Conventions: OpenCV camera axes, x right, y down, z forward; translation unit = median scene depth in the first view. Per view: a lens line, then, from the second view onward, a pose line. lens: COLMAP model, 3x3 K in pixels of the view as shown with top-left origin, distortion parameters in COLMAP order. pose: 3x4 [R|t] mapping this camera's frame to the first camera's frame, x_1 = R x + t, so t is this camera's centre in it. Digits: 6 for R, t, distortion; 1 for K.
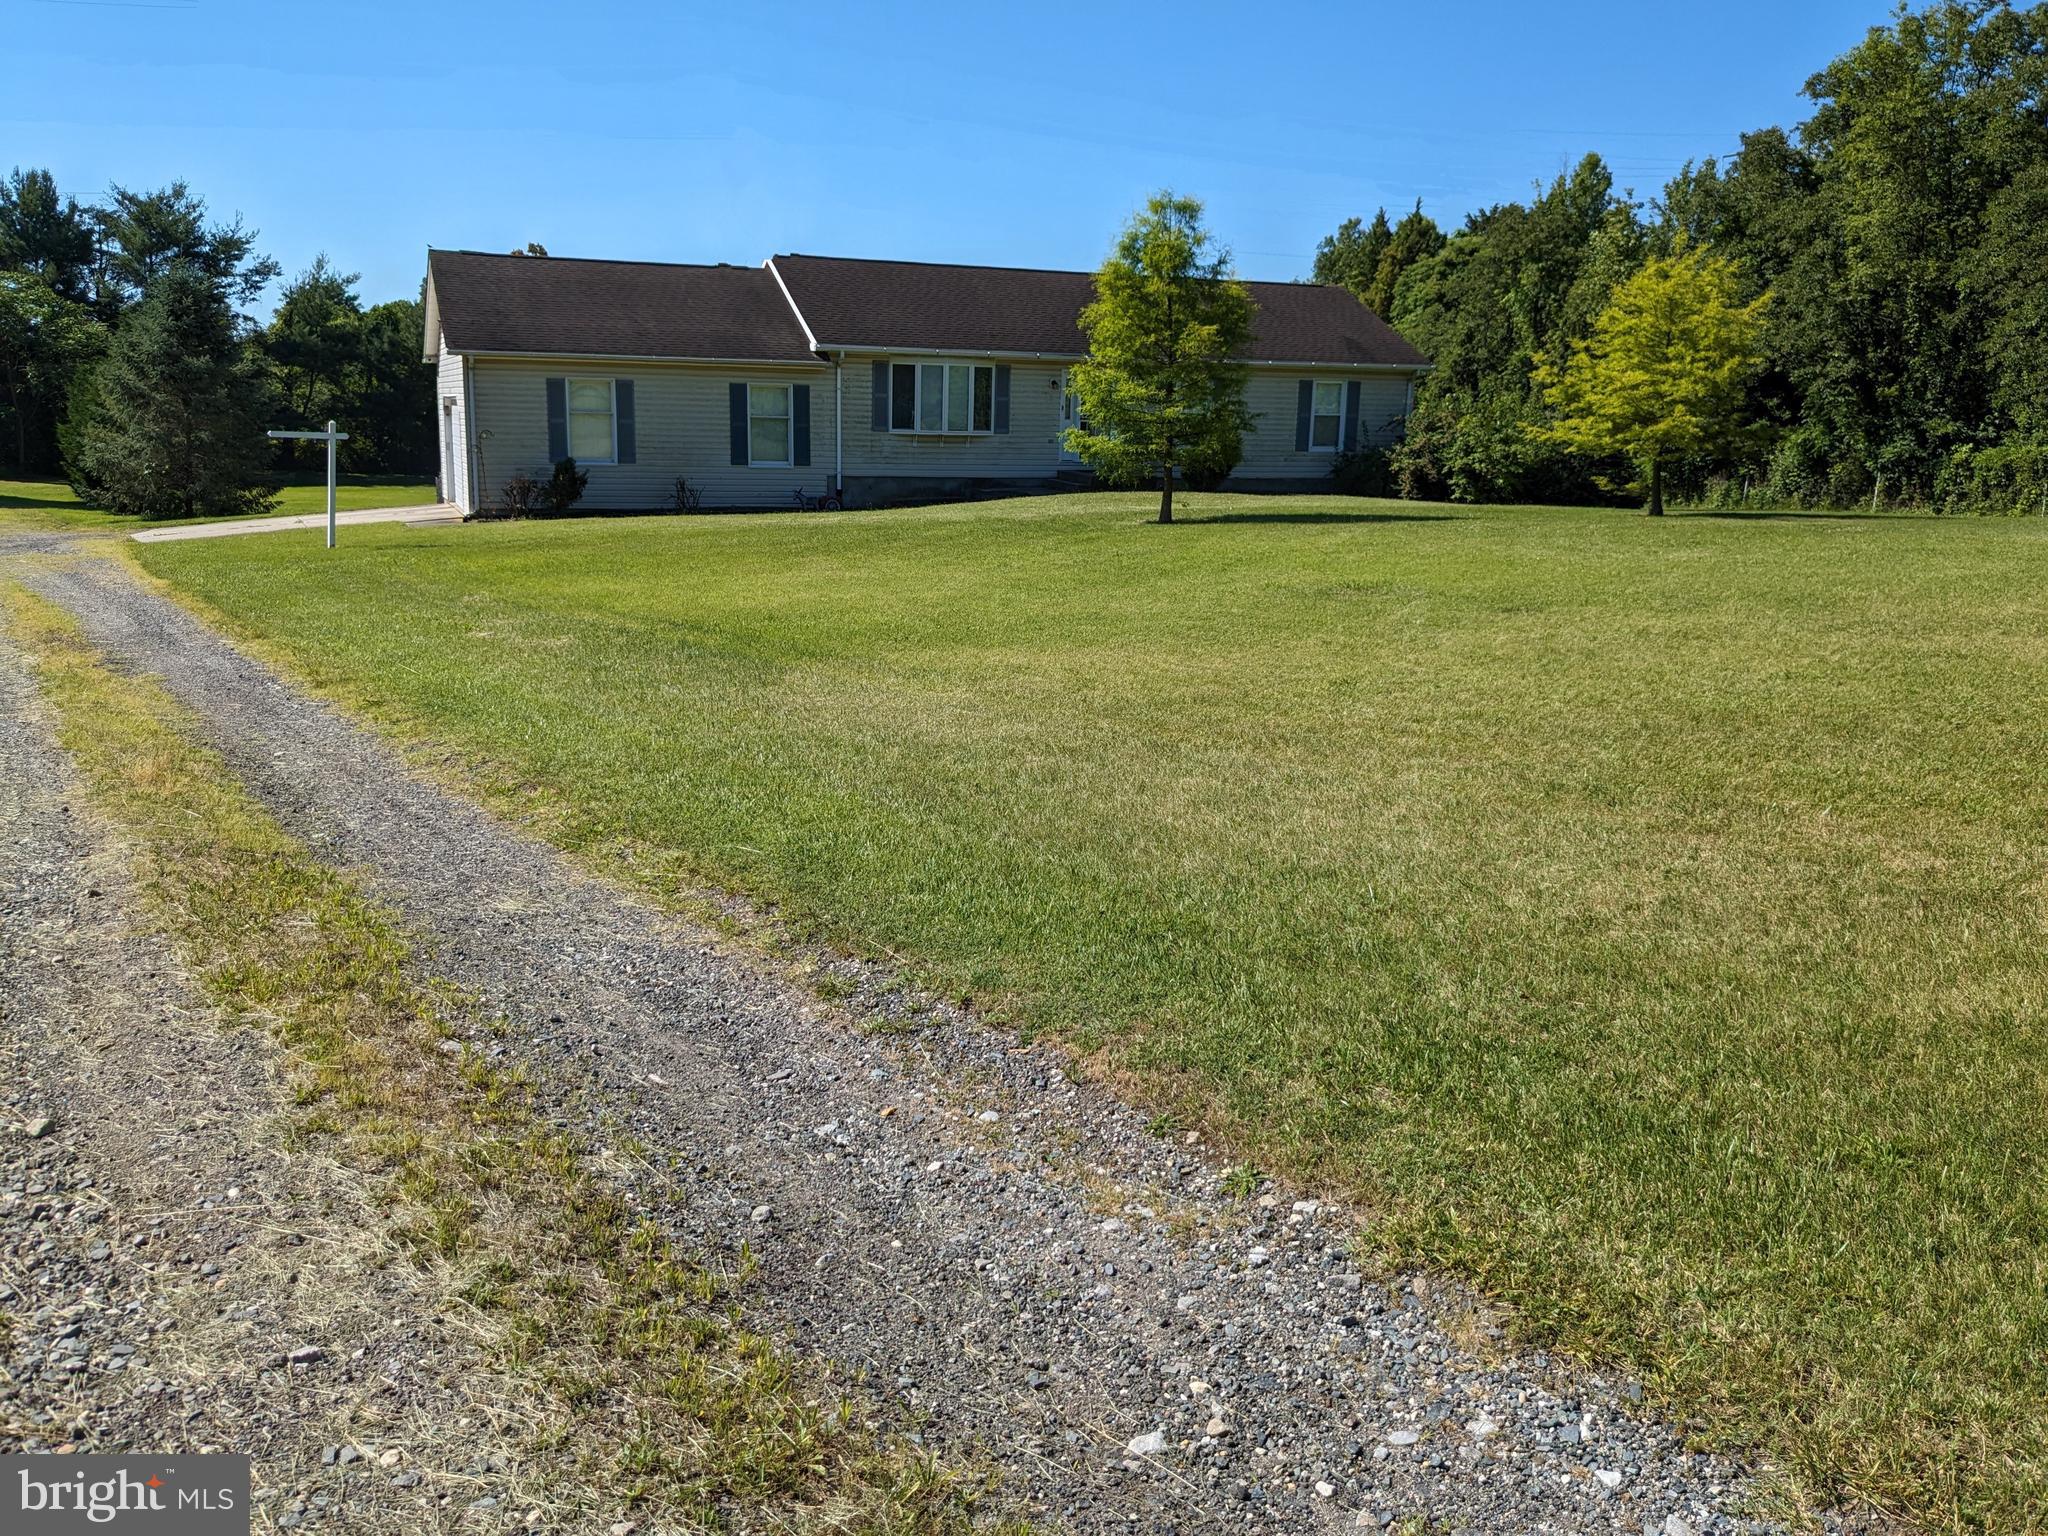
lens RADIAL K [[1614.8, 0, 1009.5], [0, 1614.8, 772.0], [0, 0, 1]] dist [0.067696, -0.079461]
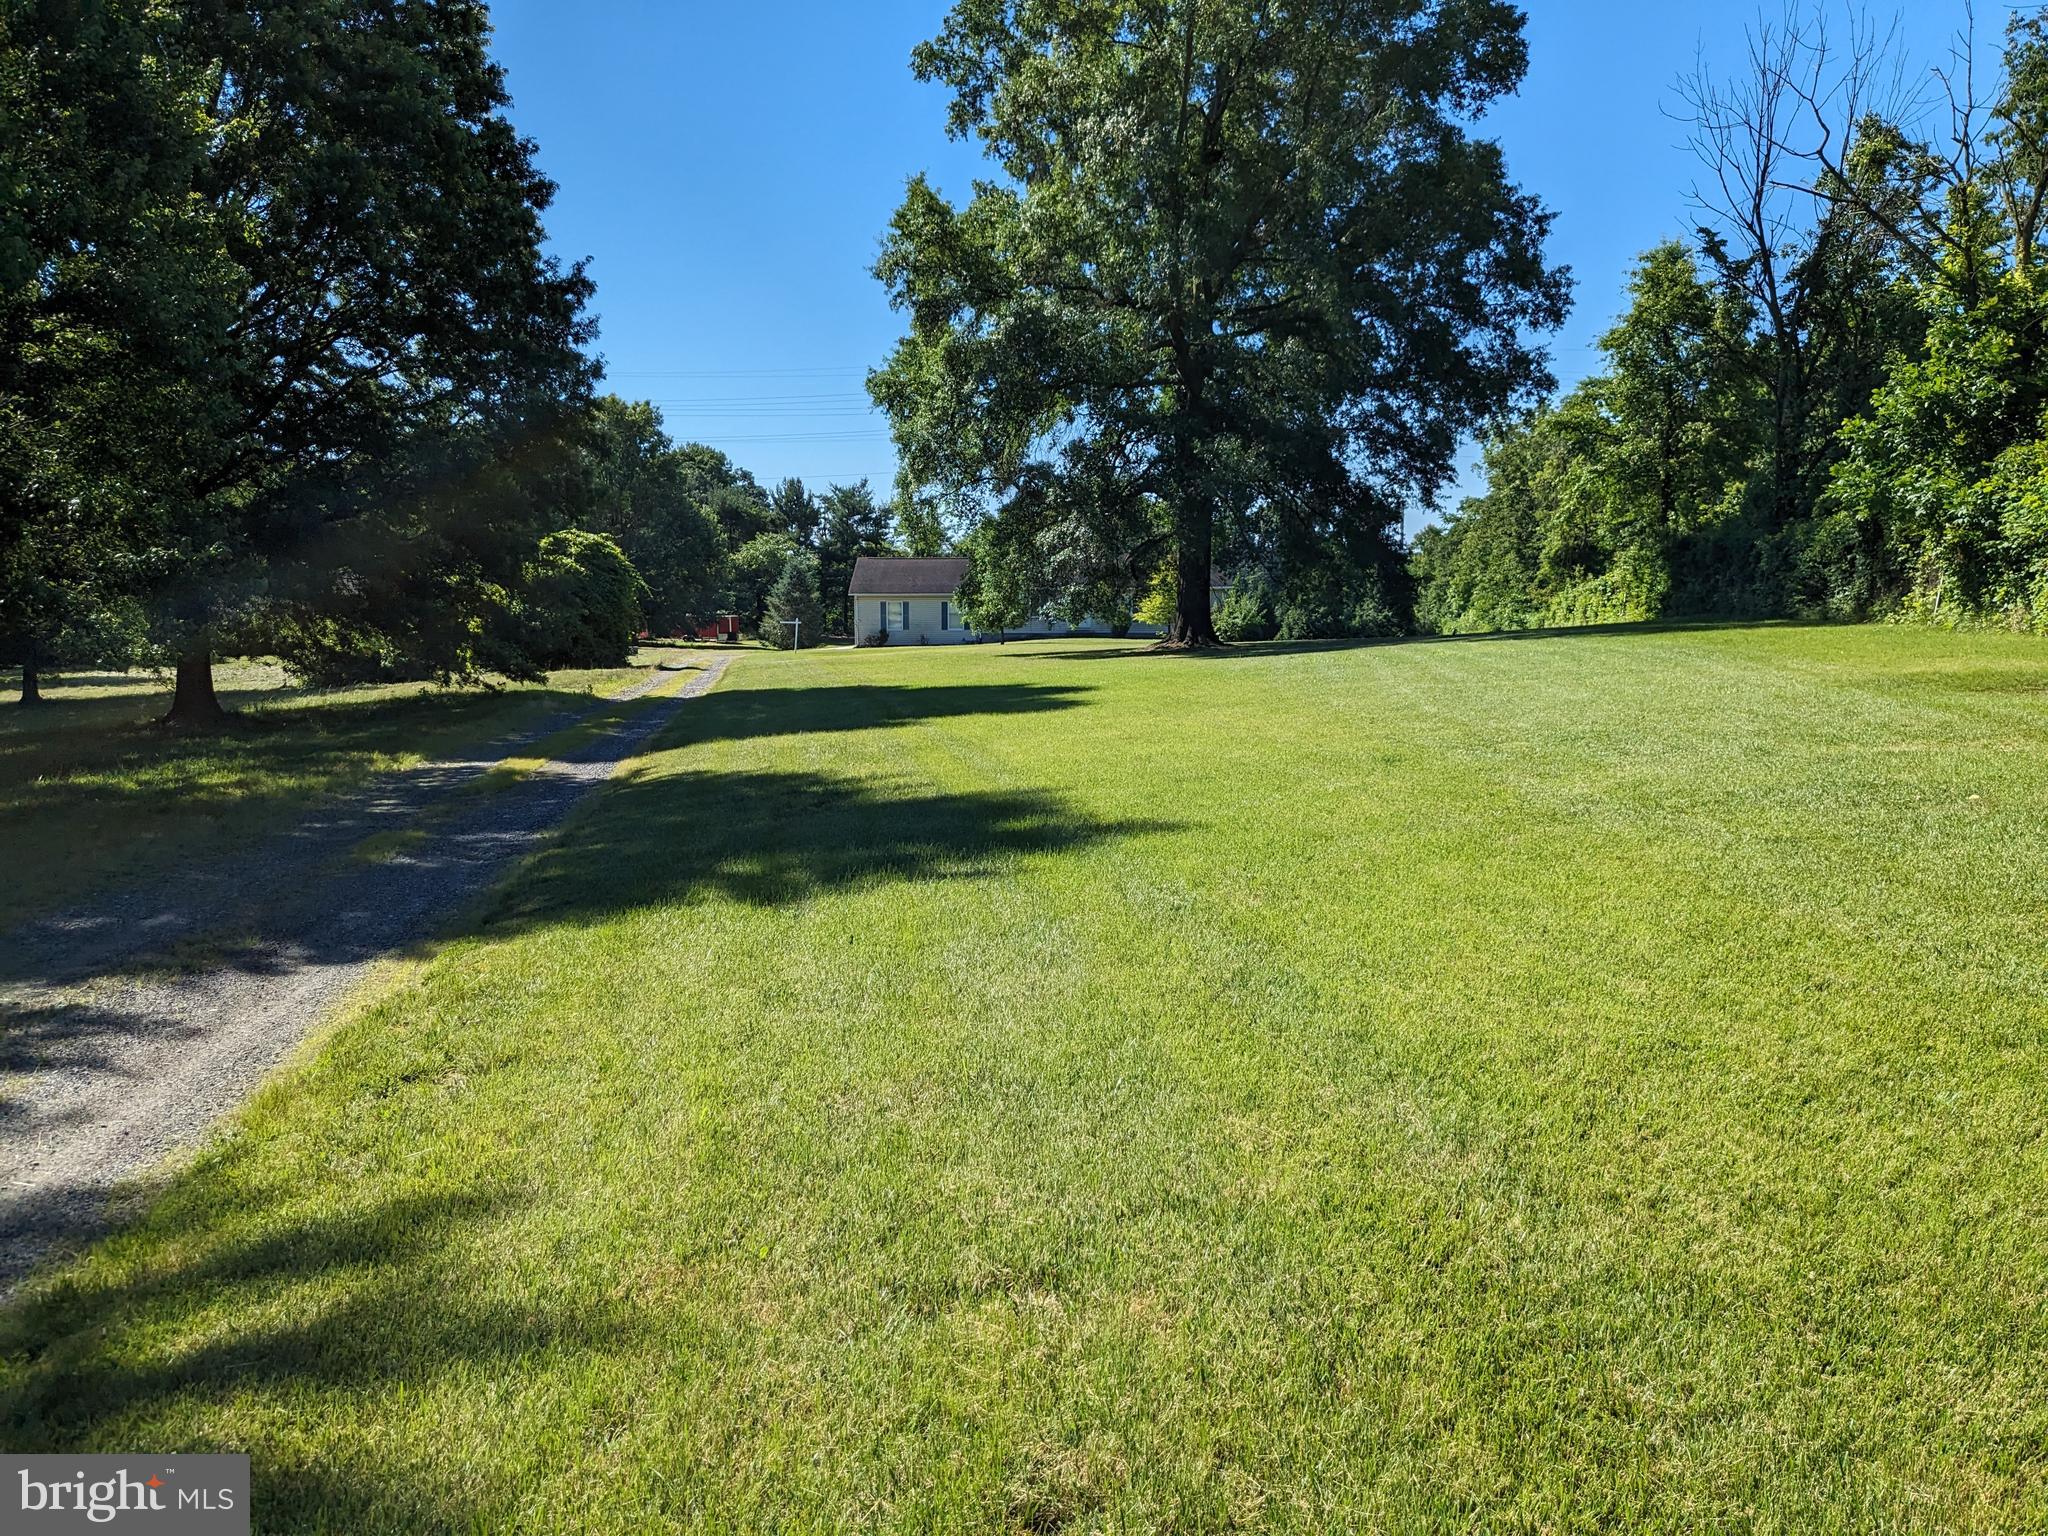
lens RADIAL K [[1614.8, 0, 1025.2], [0, 1614.8, 780.7], [0, 0, 1]] dist [0.067696, -0.079461]
pose [[0.913568, 0.031286, -0.405481, 0.963563], [-0.069962, 0.994263, -0.080913, 0.252295], [0.400623, 0.102288, 0.910515, -1.286068]]
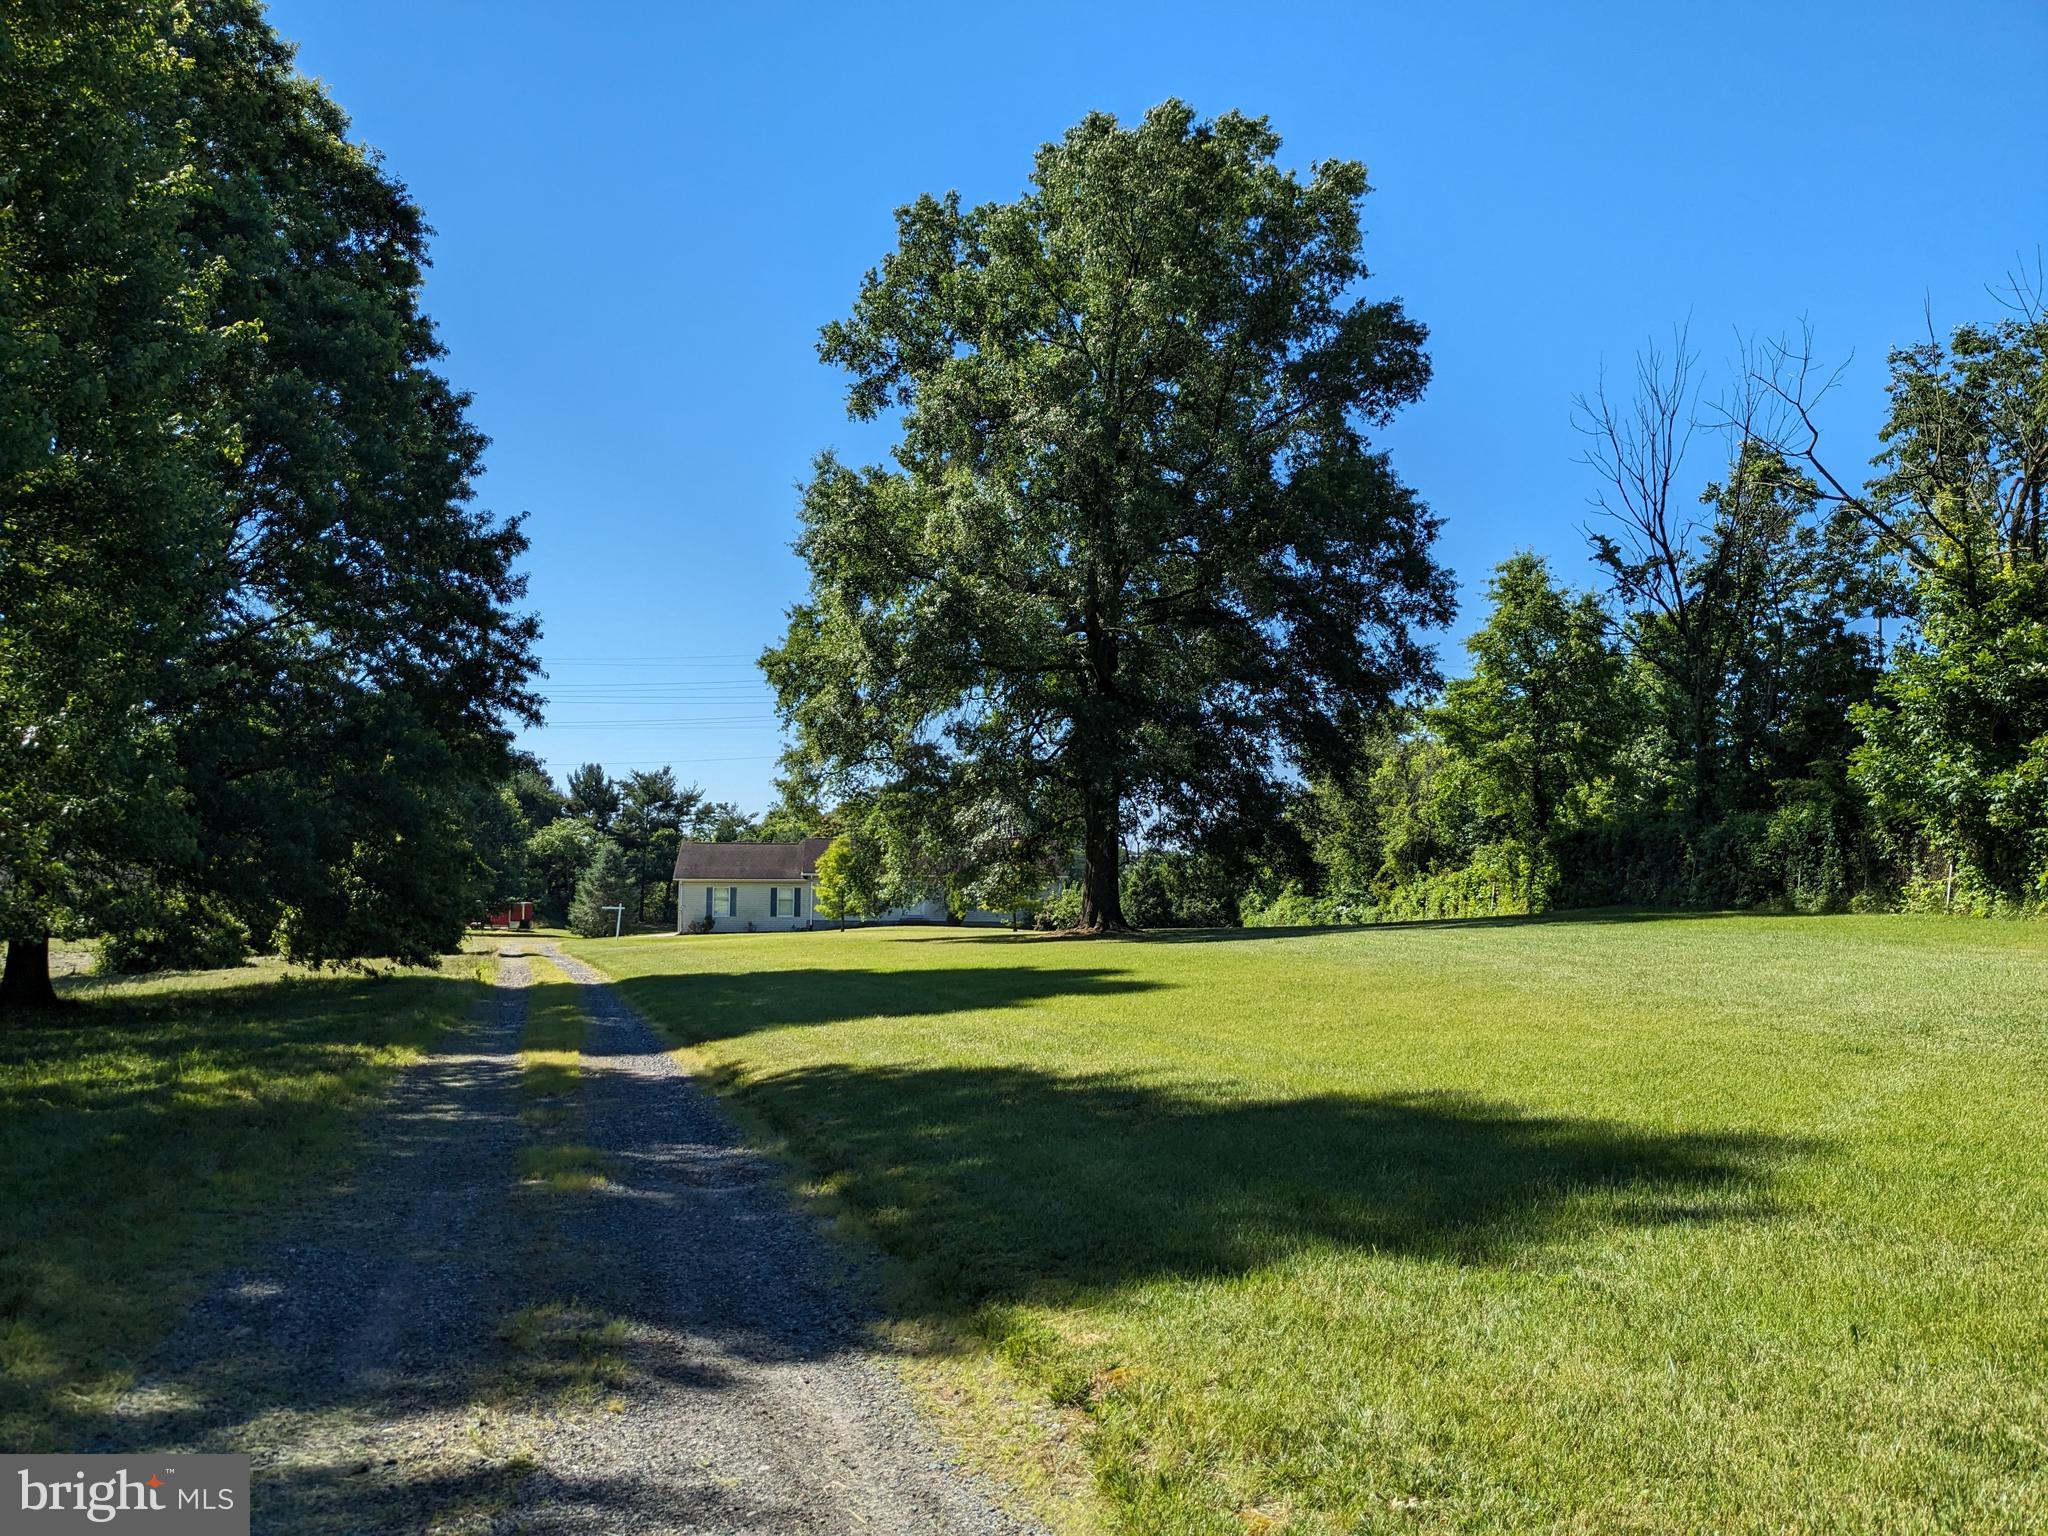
lens RADIAL K [[1614.8, 0, 999.1], [0, 1614.8, 816.9], [0, 0, 1]] dist [0.067696, -0.079461]
pose [[0.957176, -0.017590, -0.288973, 0.856627], [-0.055908, 0.968134, -0.244114, 0.253276], [0.284059, 0.249816, 0.925690, -1.265650]]
